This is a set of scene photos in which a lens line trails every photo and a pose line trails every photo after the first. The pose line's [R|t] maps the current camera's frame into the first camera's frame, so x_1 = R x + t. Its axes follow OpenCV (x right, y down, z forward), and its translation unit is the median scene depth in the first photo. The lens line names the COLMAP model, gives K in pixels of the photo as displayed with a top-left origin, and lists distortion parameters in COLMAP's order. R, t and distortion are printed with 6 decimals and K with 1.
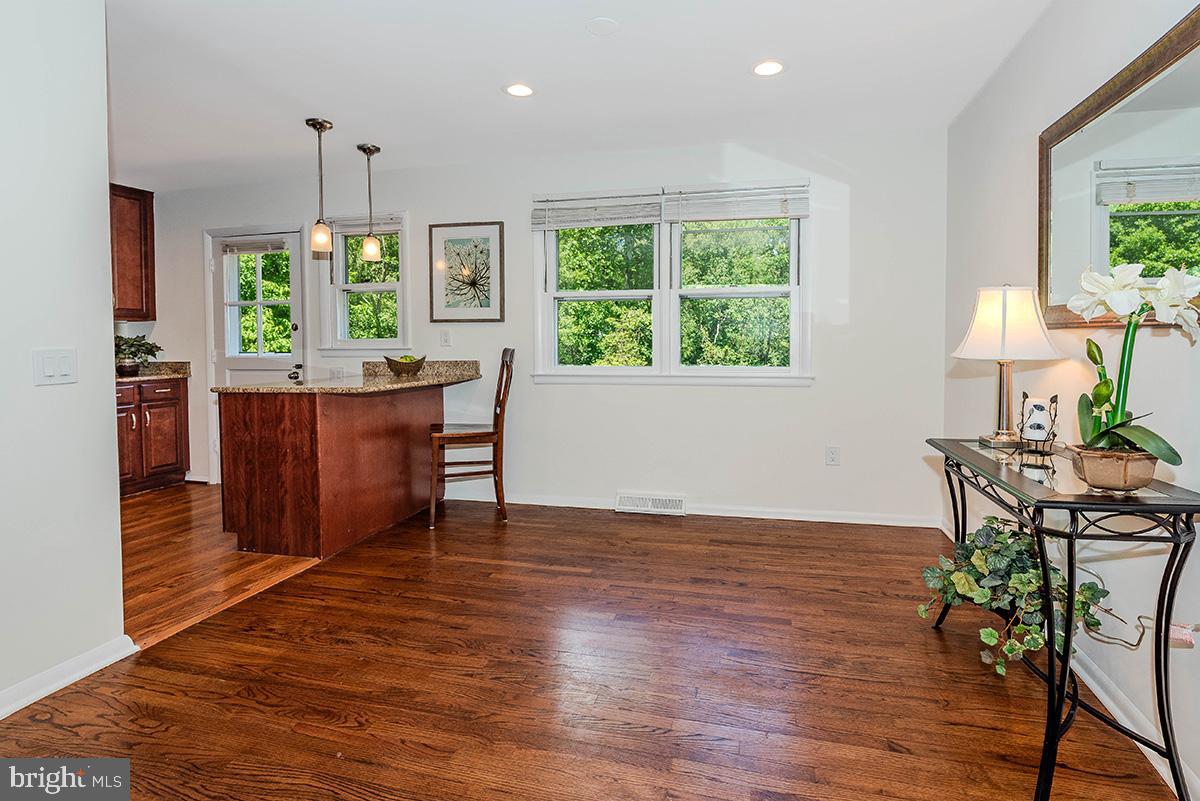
lens RADIAL K [[619.5, 0, 599.7], [0, 619.5, 385.1], [0, 0, 1]] dist [-0.000864, -0.000019]
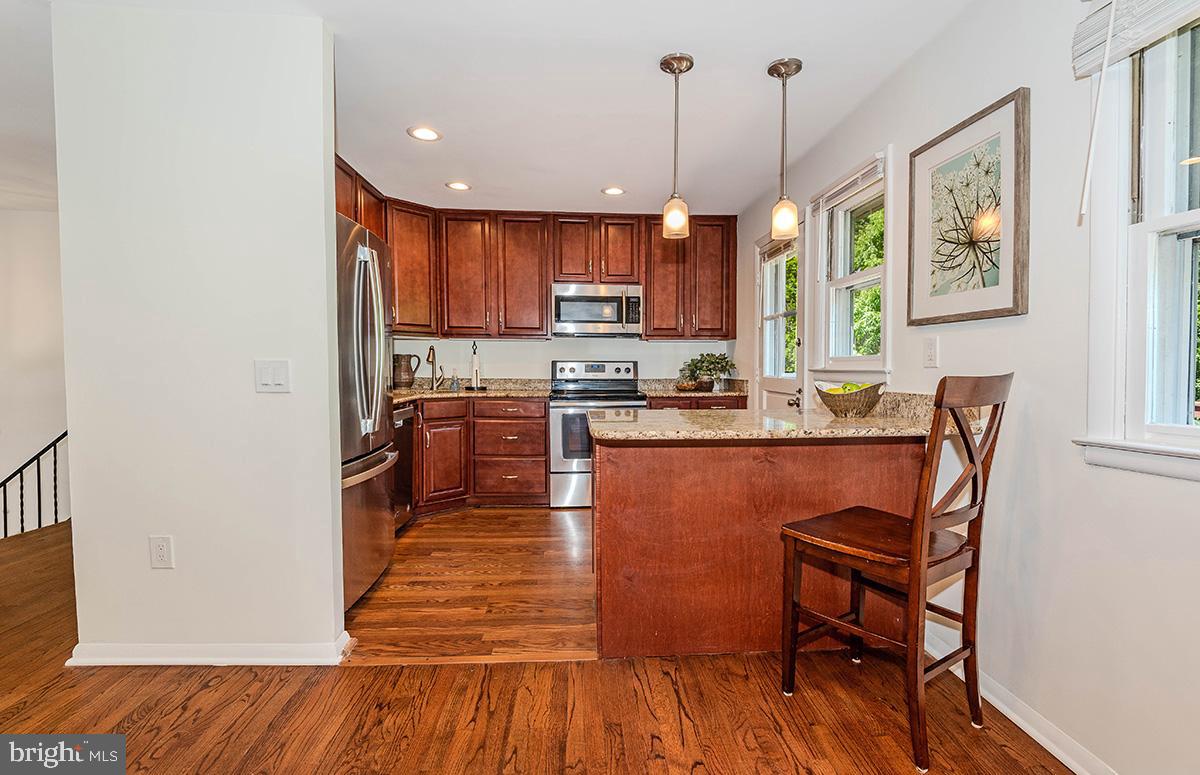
lens RADIAL K [[571.1, 0, 603.0], [0, 571.1, 373.6], [0, 0, 1]] dist [-0.025183, -0.000116]
pose [[0.320492, 0.024131, -0.946944, 0.168033], [-0.073603, 0.997288, 0.000503, -0.048866], [0.944387, 0.069536, 0.321399, 0.763282]]
